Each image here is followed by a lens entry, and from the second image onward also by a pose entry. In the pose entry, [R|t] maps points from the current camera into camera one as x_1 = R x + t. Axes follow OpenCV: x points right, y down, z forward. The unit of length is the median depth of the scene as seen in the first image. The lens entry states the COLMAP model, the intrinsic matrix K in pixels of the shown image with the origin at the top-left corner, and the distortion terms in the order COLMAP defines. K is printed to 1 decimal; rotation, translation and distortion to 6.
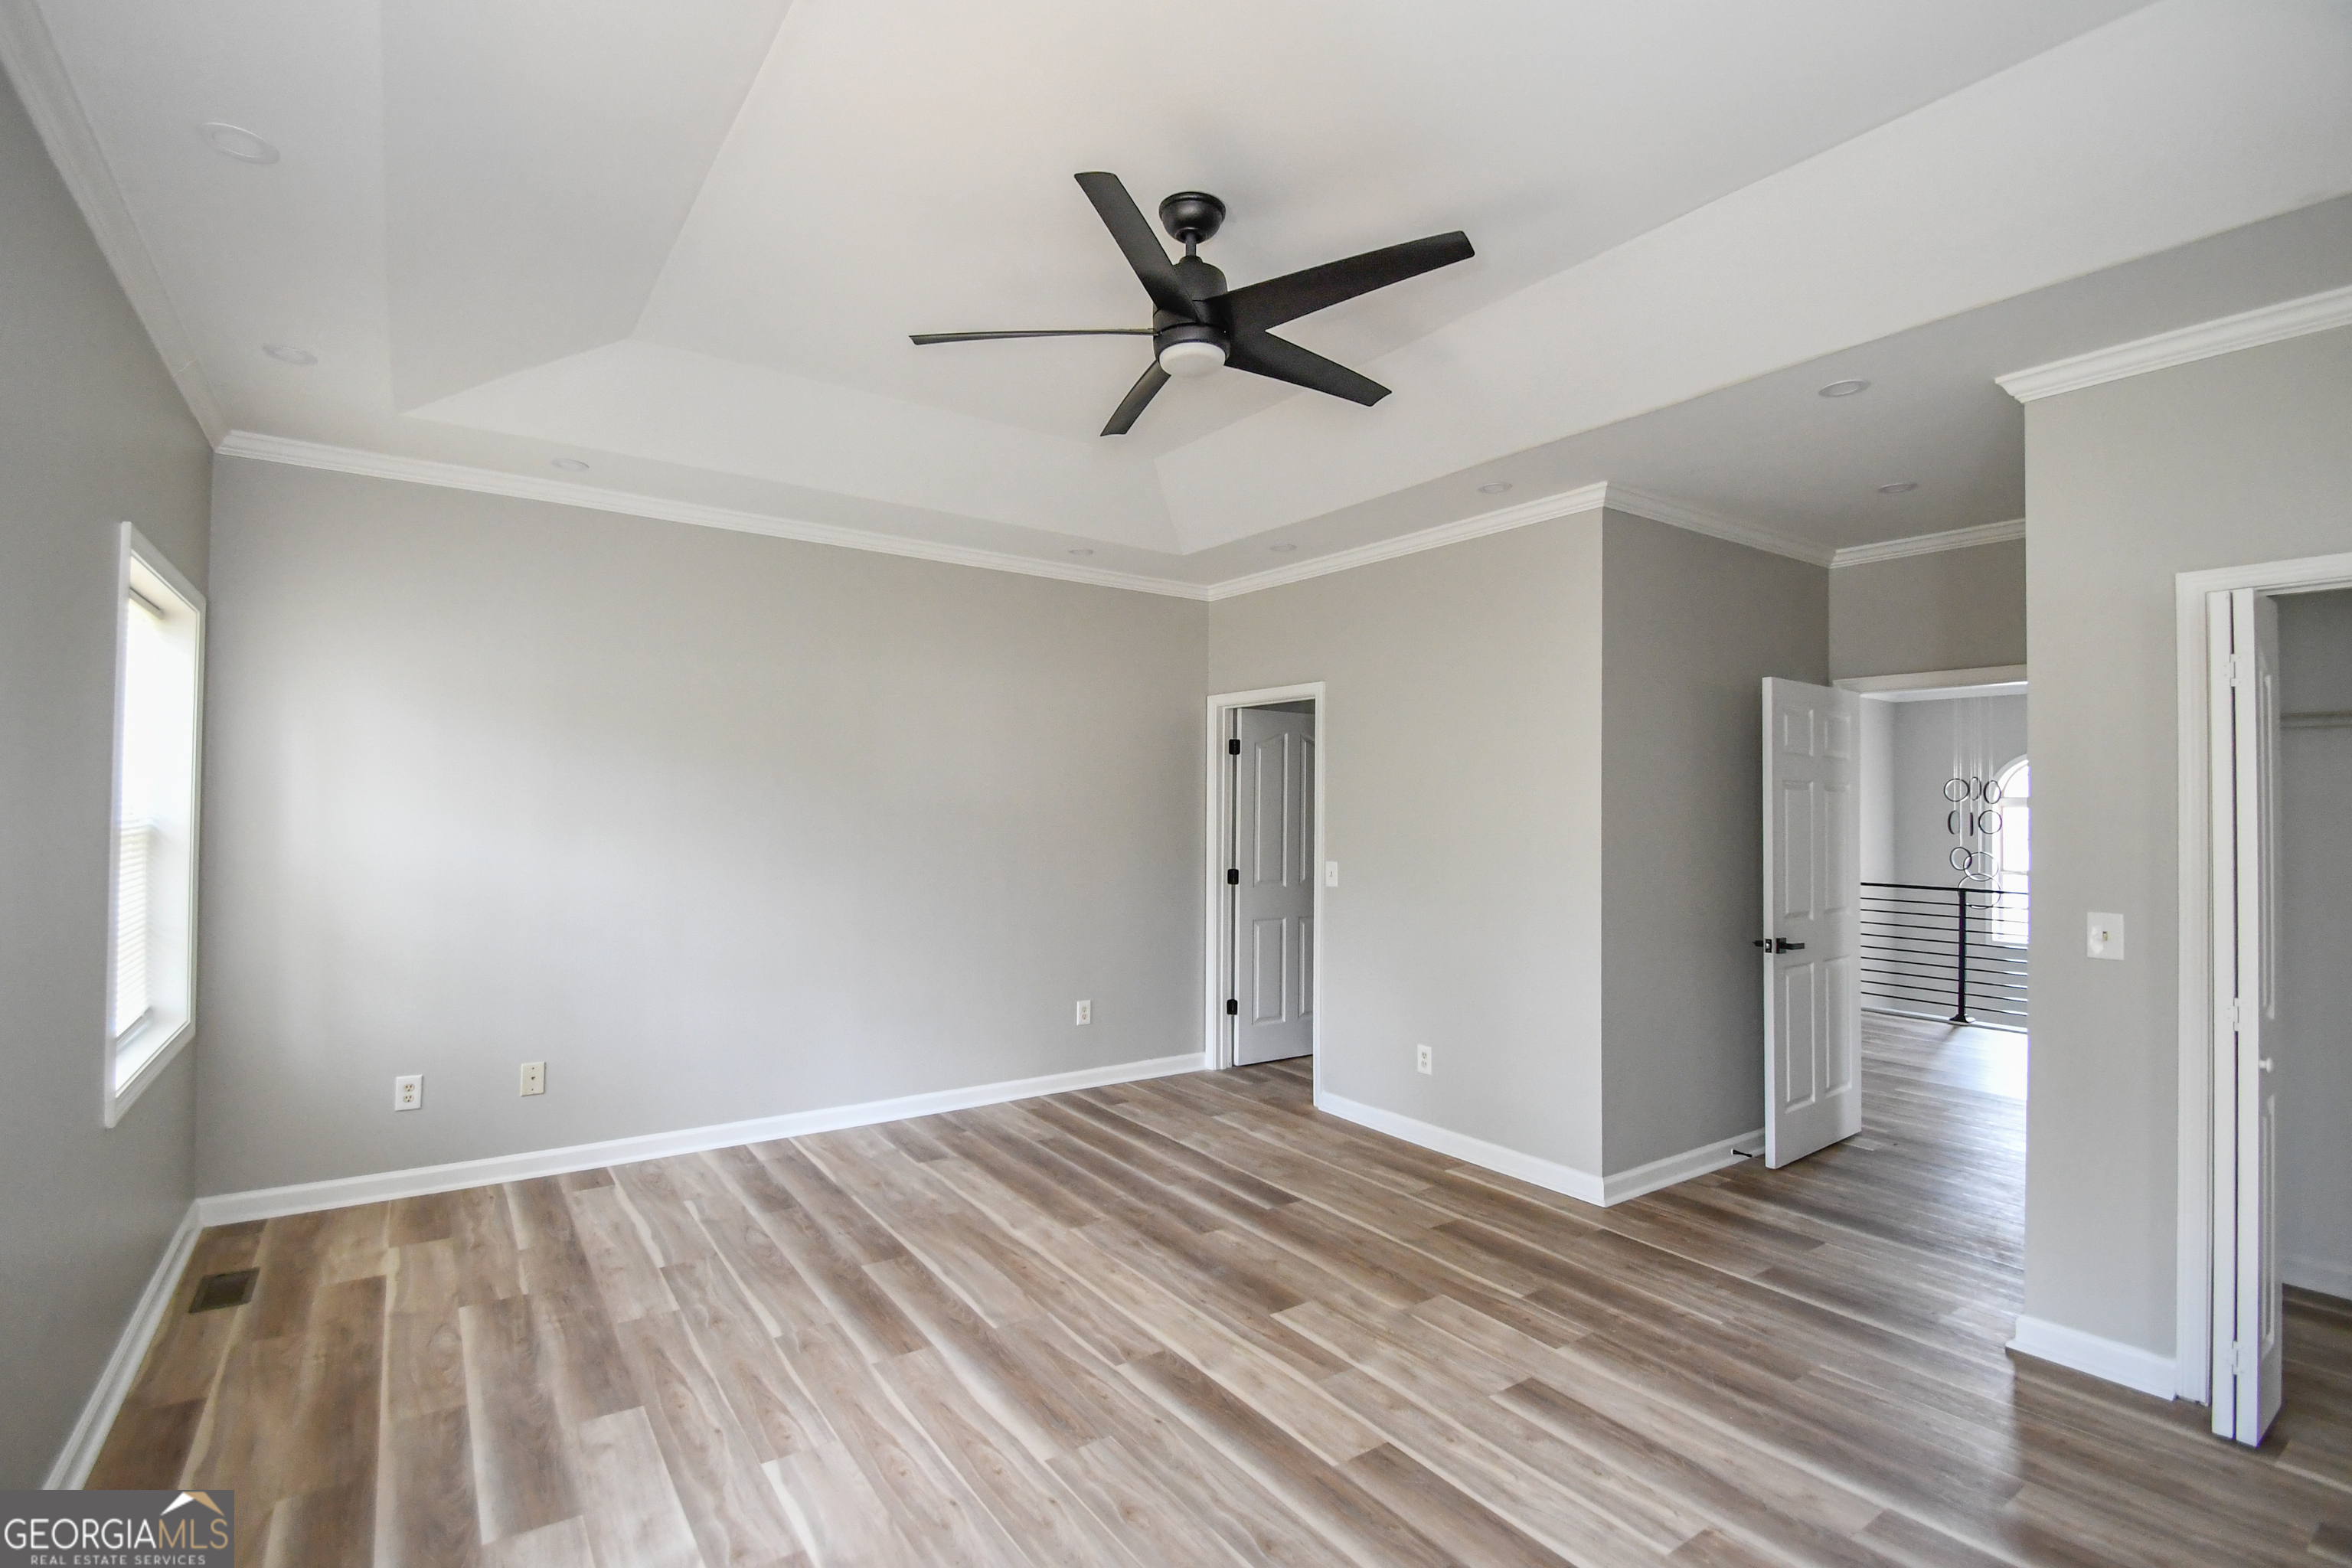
lens RADIAL K [[1054.7, 0, 1172.2], [0, 1054.7, 786.0], [0, 0, 1]] dist [0.005881, -0.013459]
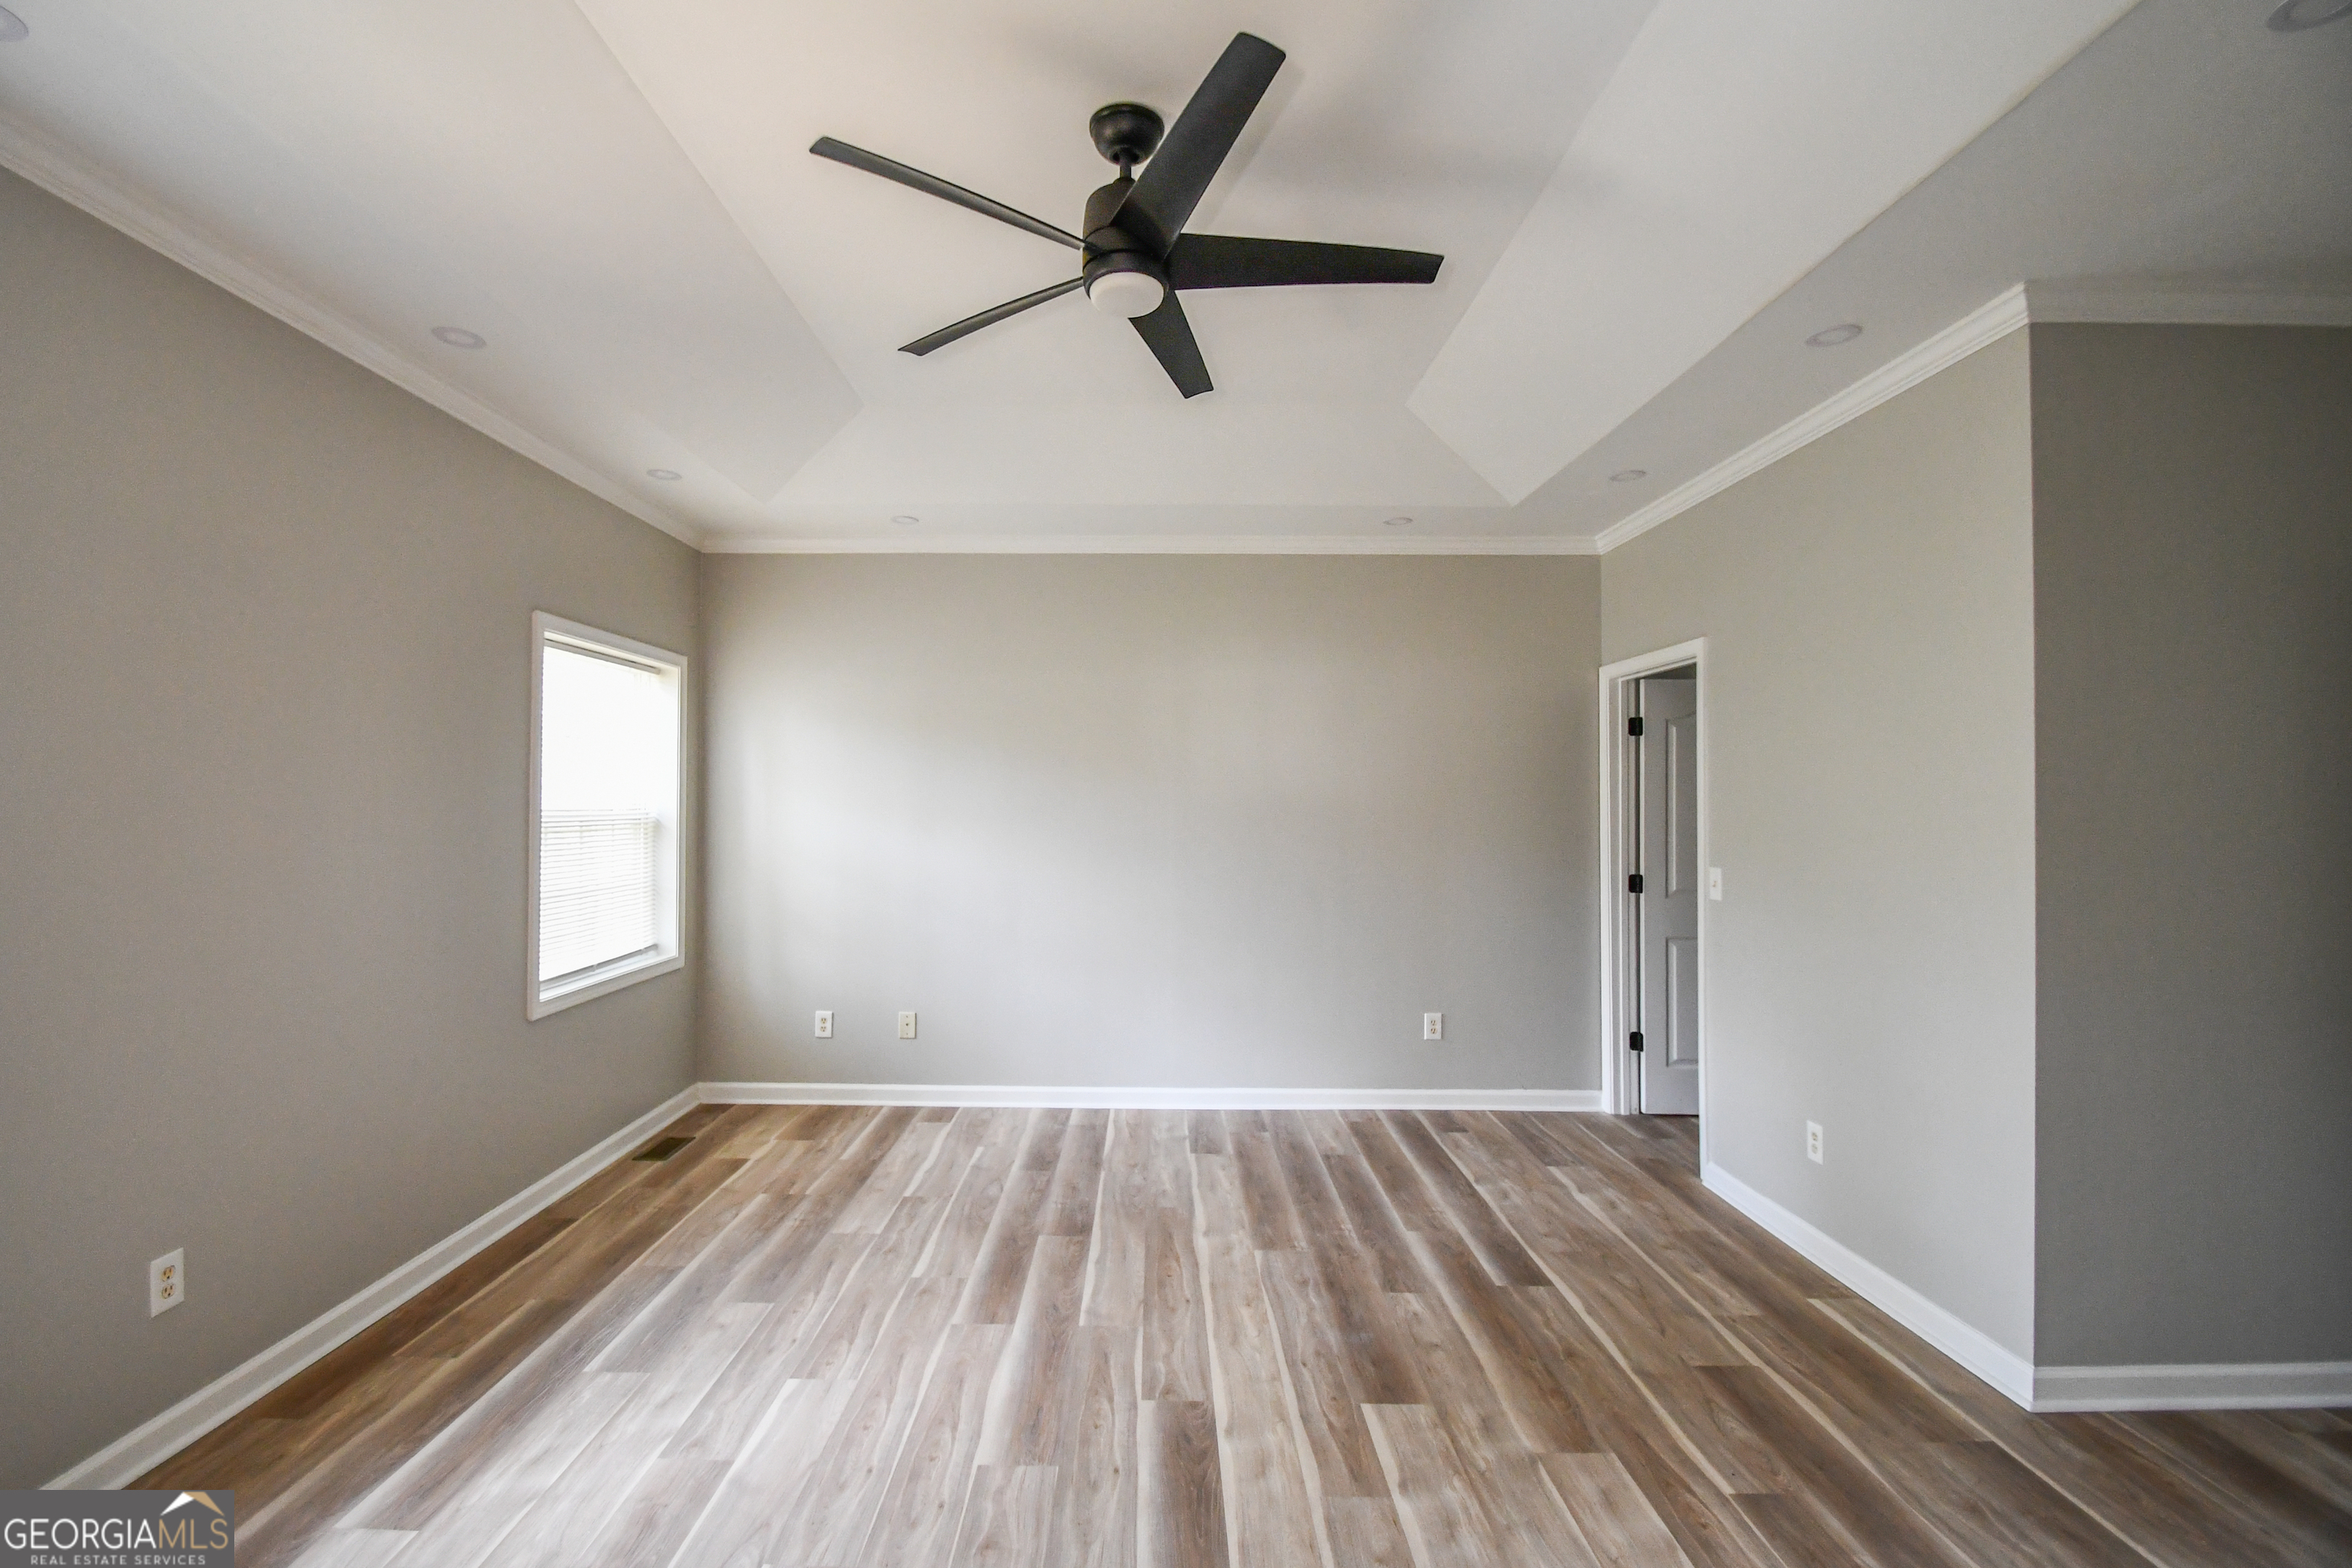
lens RADIAL K [[1054.7, 0, 1152.3], [0, 1054.7, 784.0], [0, 0, 1]] dist [0.005881, -0.013459]
pose [[0.820116, -0.014316, -0.572018, 0.344690], [0.015884, 0.999871, -0.002251, 0.007771], [0.571977, -0.007240, 0.820238, 0.174835]]
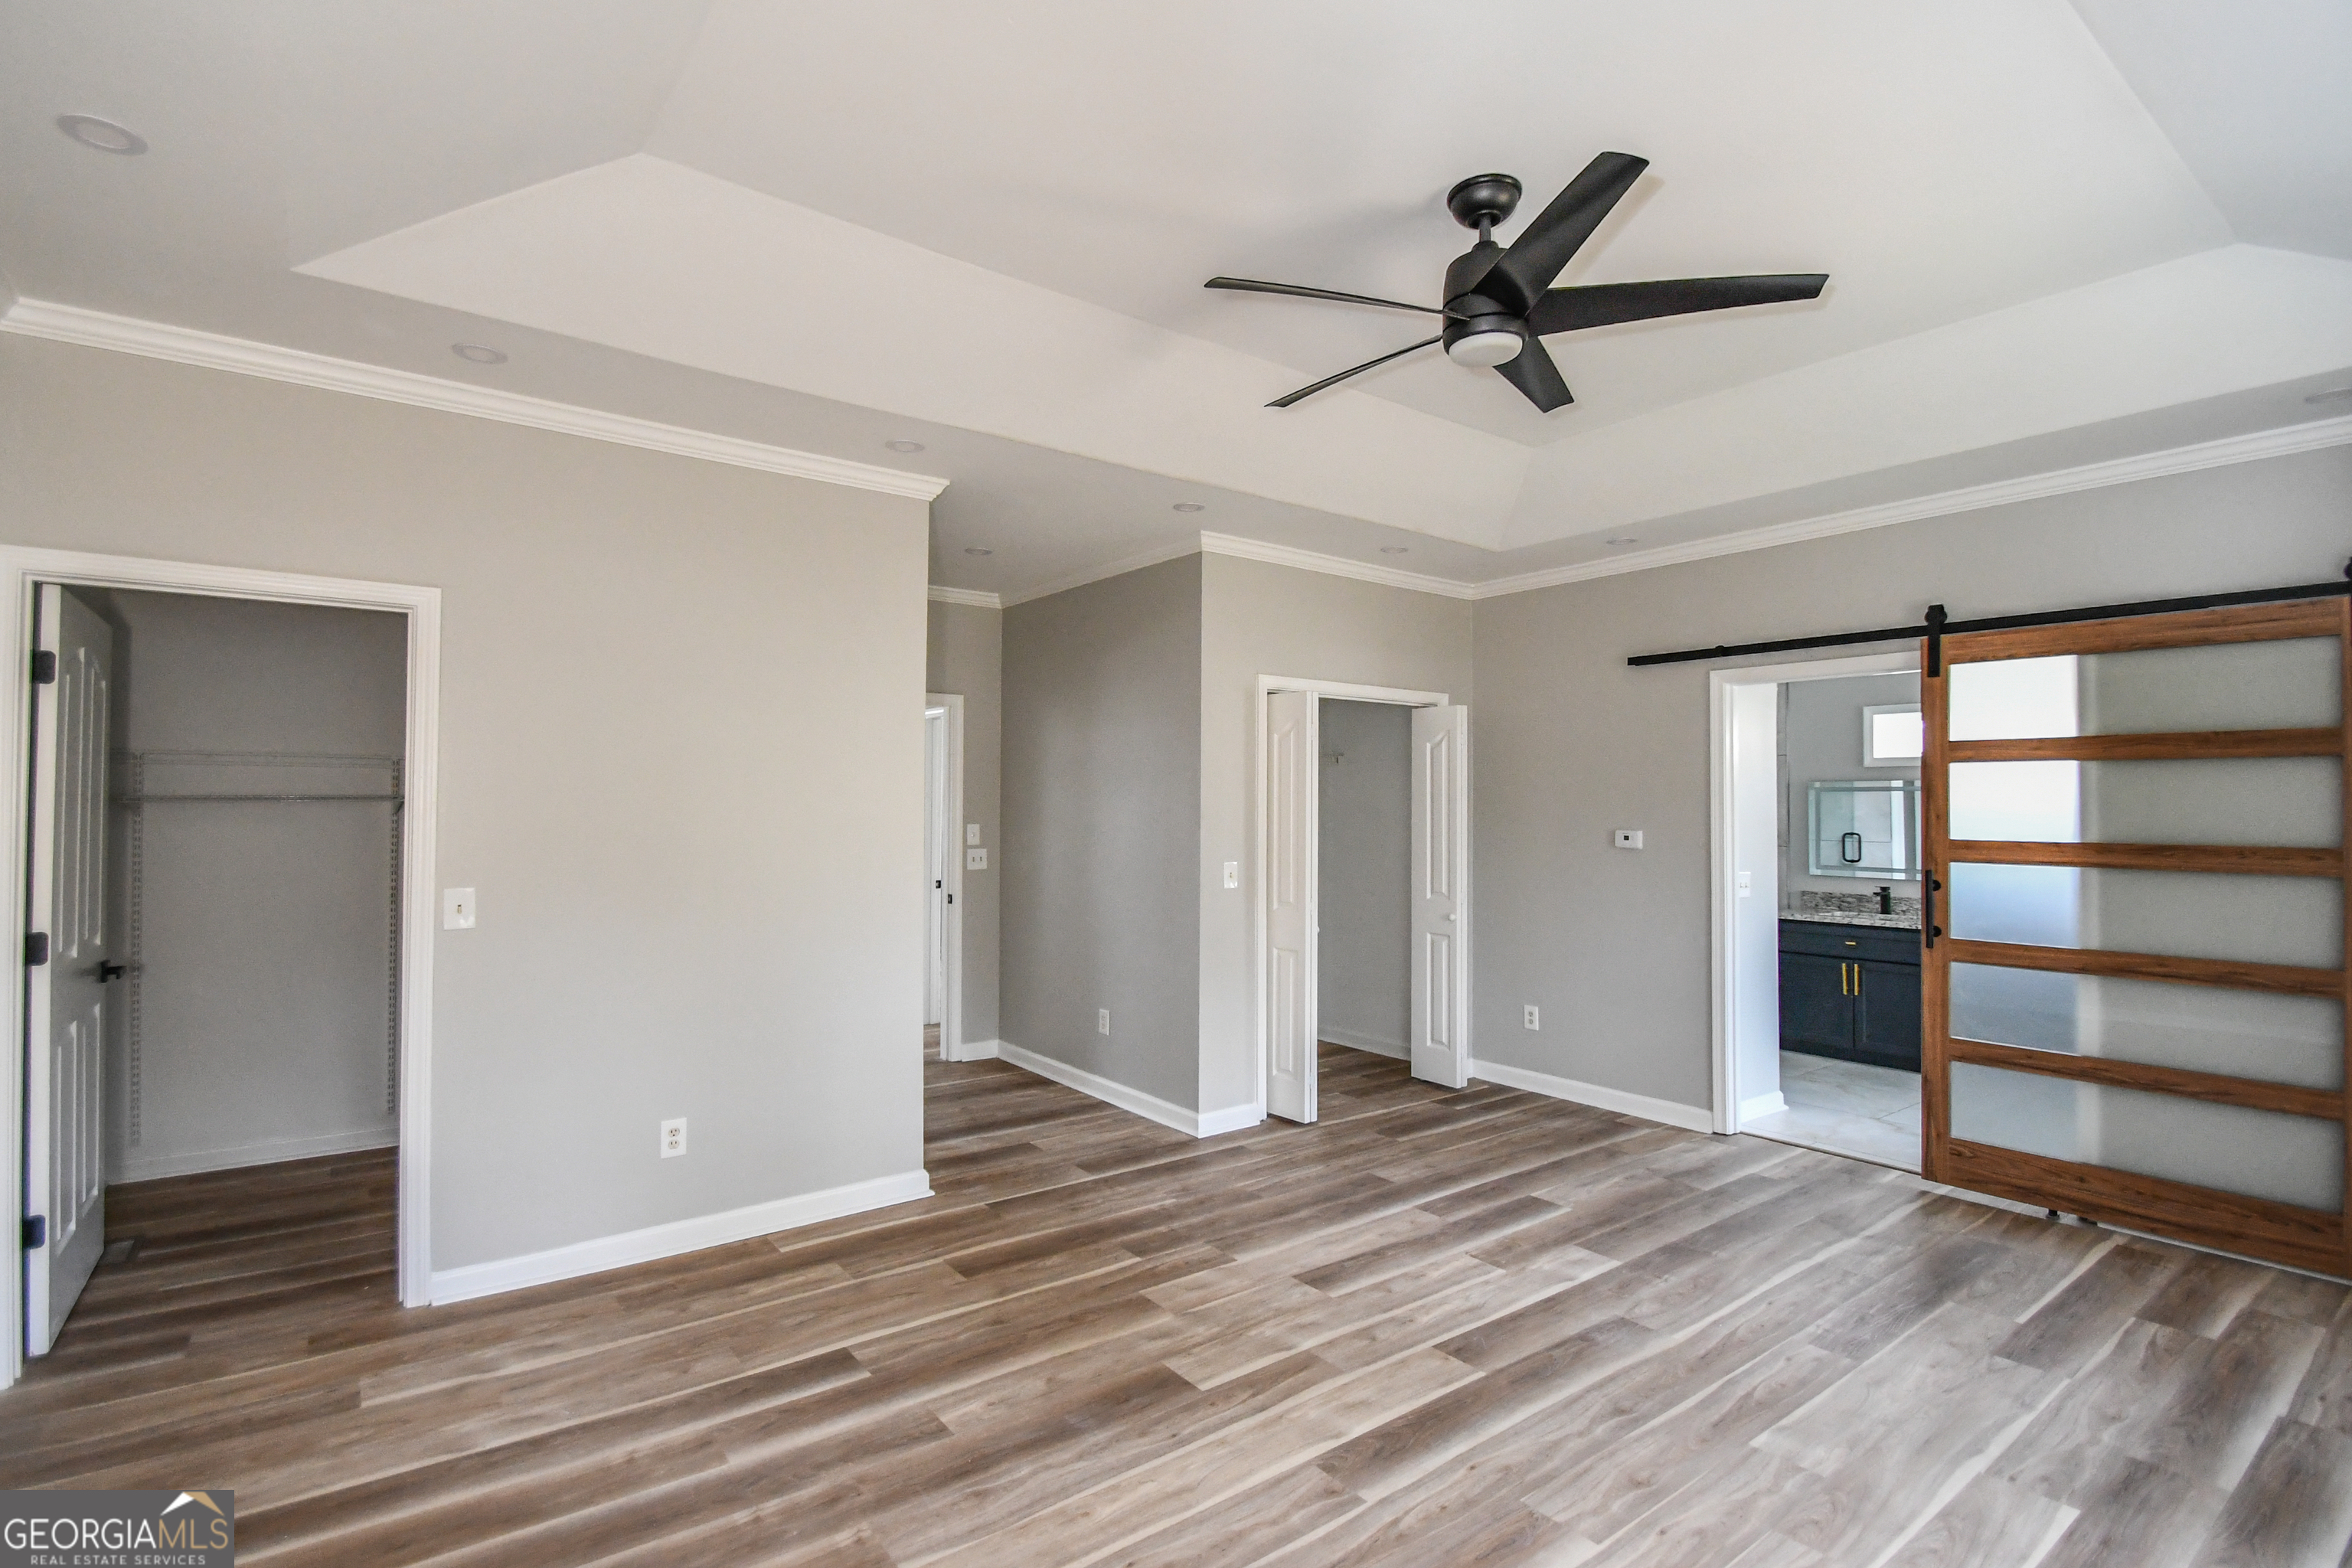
lens RADIAL K [[1054.7, 0, 1093.5], [0, 1054.7, 767.0], [0, 0, 1]] dist [0.005881, -0.013459]
pose [[0.025957, 0.026995, 0.999299, -0.610792], [-0.023916, 0.999366, -0.026376, 0.013566], [-0.999377, -0.023214, 0.026586, 0.840247]]
